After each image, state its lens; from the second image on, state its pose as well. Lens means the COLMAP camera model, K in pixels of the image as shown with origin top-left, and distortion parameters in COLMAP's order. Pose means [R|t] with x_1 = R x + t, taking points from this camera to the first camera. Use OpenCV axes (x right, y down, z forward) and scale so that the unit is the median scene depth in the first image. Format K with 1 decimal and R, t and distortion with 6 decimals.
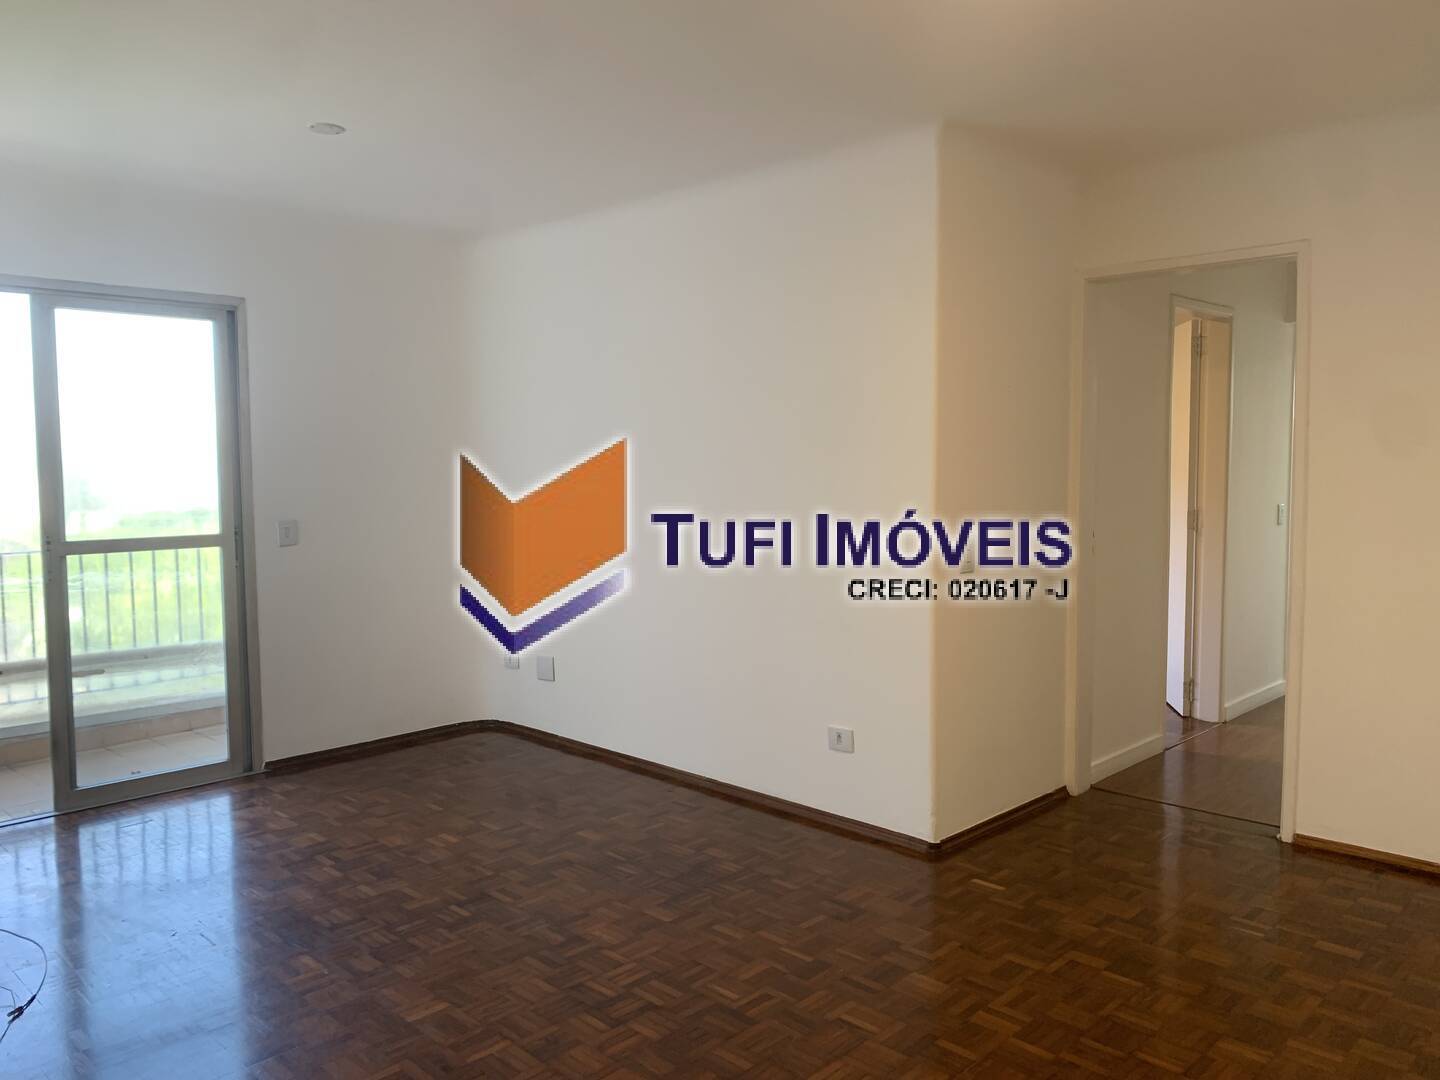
lens RADIAL K [[1124.7, 0, 721.1], [0, 1124.7, 539.4], [0, 0, 1]] dist [0.014302, 0.000114]
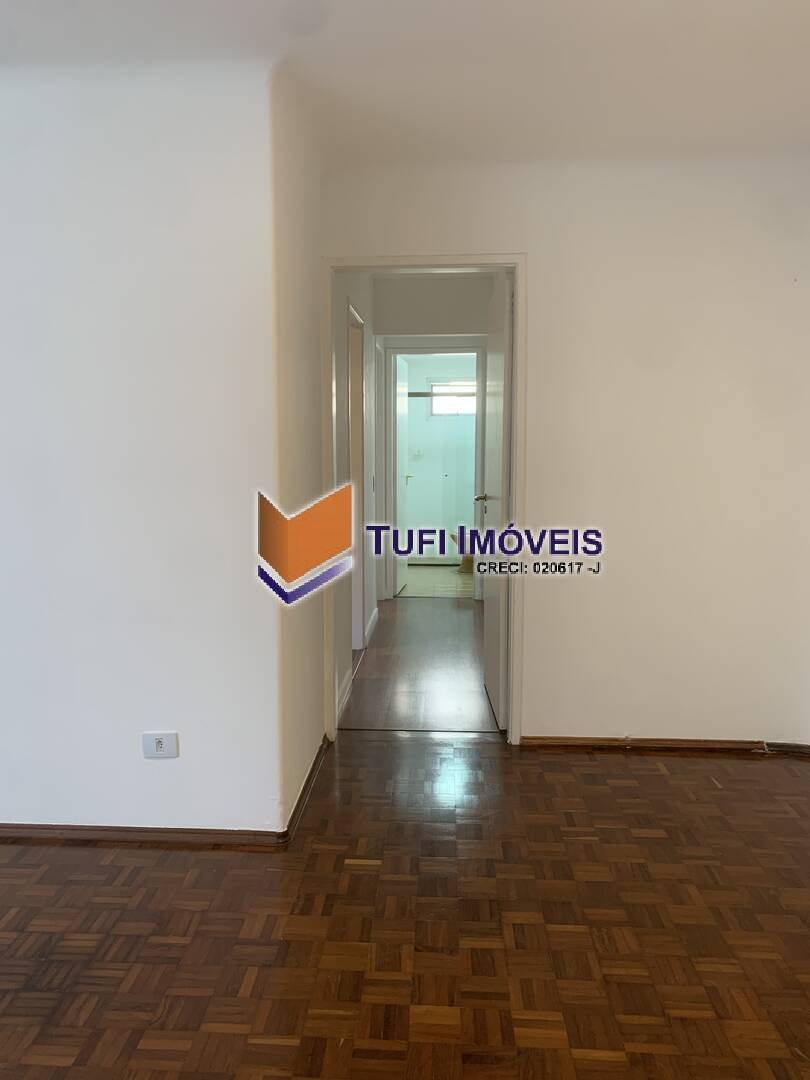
lens RADIAL K [[843.5, 0, 405.0], [0, 843.5, 540.7], [0, 0, 1]] dist [0.014302, 0.000114]
pose [[0.756114, -0.072437, 0.650419, -0.195135], [0.046511, 0.997290, 0.056998, -0.016314], [-0.652785, -0.012845, 0.757434, 0.408257]]
